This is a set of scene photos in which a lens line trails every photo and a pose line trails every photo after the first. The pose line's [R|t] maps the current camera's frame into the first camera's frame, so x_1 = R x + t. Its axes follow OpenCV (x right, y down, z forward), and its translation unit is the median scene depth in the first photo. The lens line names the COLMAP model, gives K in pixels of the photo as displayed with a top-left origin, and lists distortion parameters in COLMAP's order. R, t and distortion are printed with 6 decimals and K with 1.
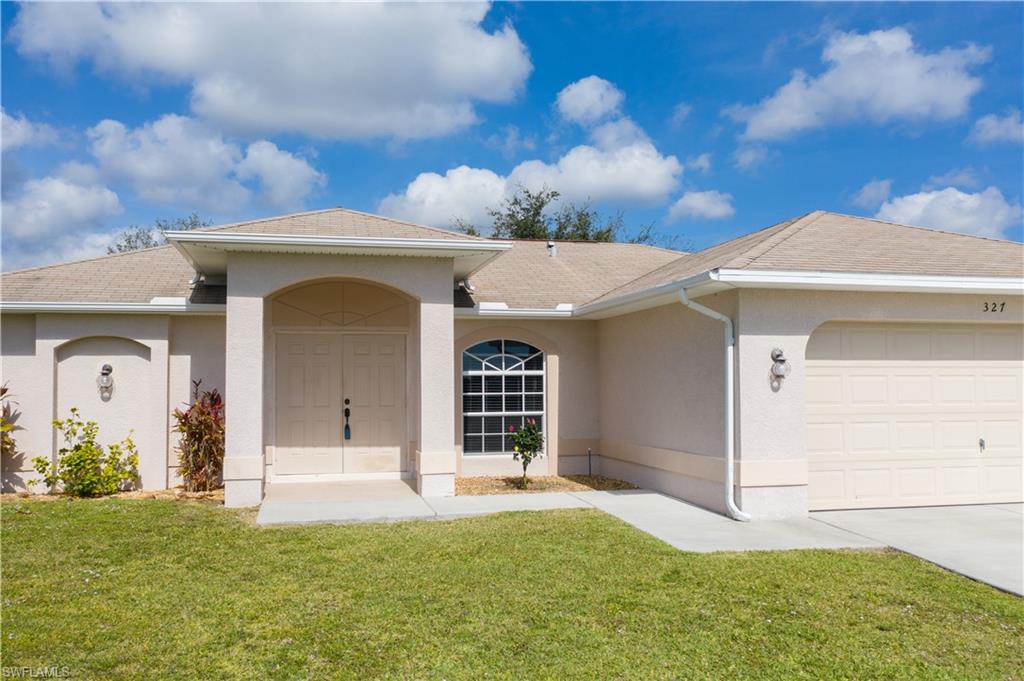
lens RADIAL K [[839.3, 0, 511.5], [0, 839.3, 320.1], [0, 0, 1]] dist [0.006362, 0.003130]
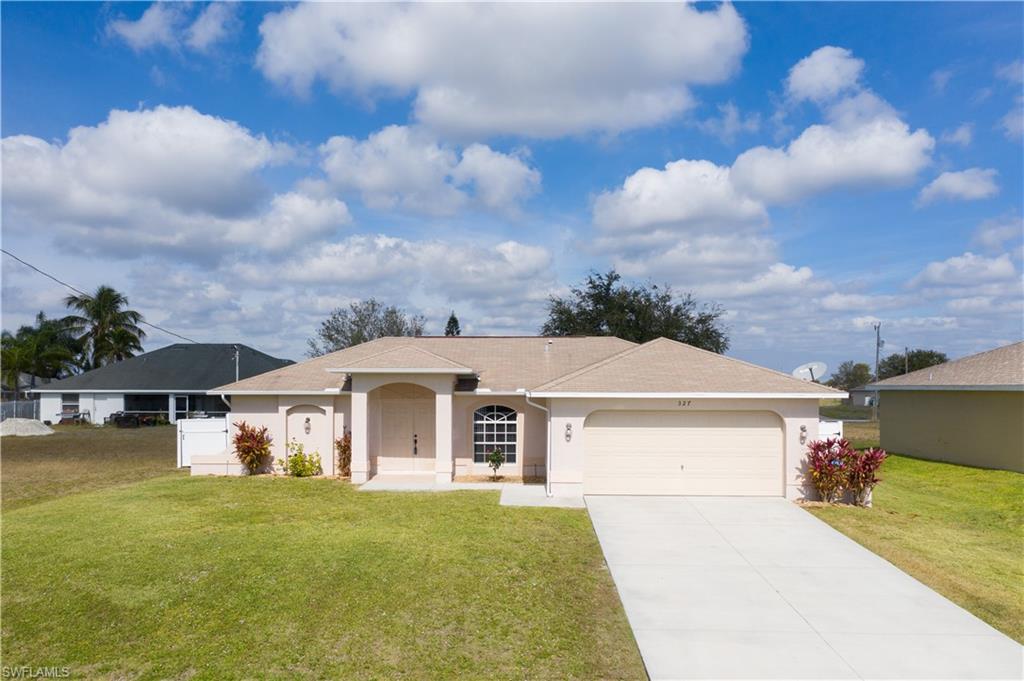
lens RADIAL K [[824.4, 0, 512.0], [0, 824.4, 340.5], [0, 0, 1]] dist [-0.009518, -0.001534]
pose [[0.969842, -0.003248, -0.243712, 0.559922], [0.008304, 0.999771, 0.019718, -0.185504], [0.243593, -0.021148, 0.969647, -0.950426]]
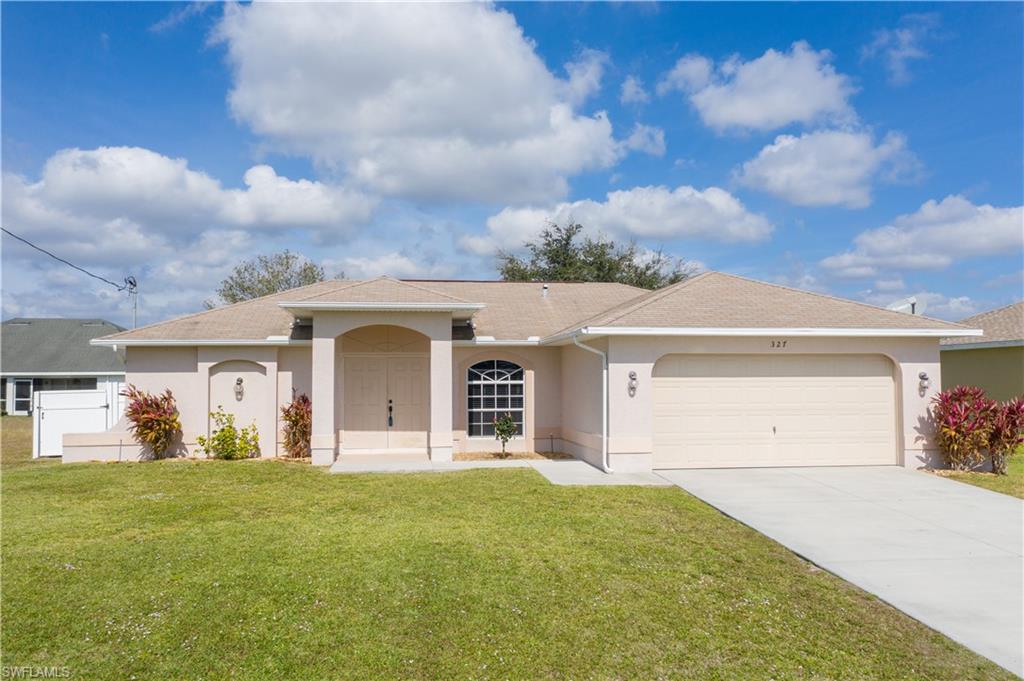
lens RADIAL K [[845.5, 0, 534.1], [0, 845.5, 301.1], [0, 0, 1]] dist [0.001758, 0.004822]
pose [[0.997166, -0.006128, -0.074989, 0.193647], [0.004763, 0.999820, -0.018375, -0.059748], [0.075088, 0.017966, 0.997015, -0.552203]]
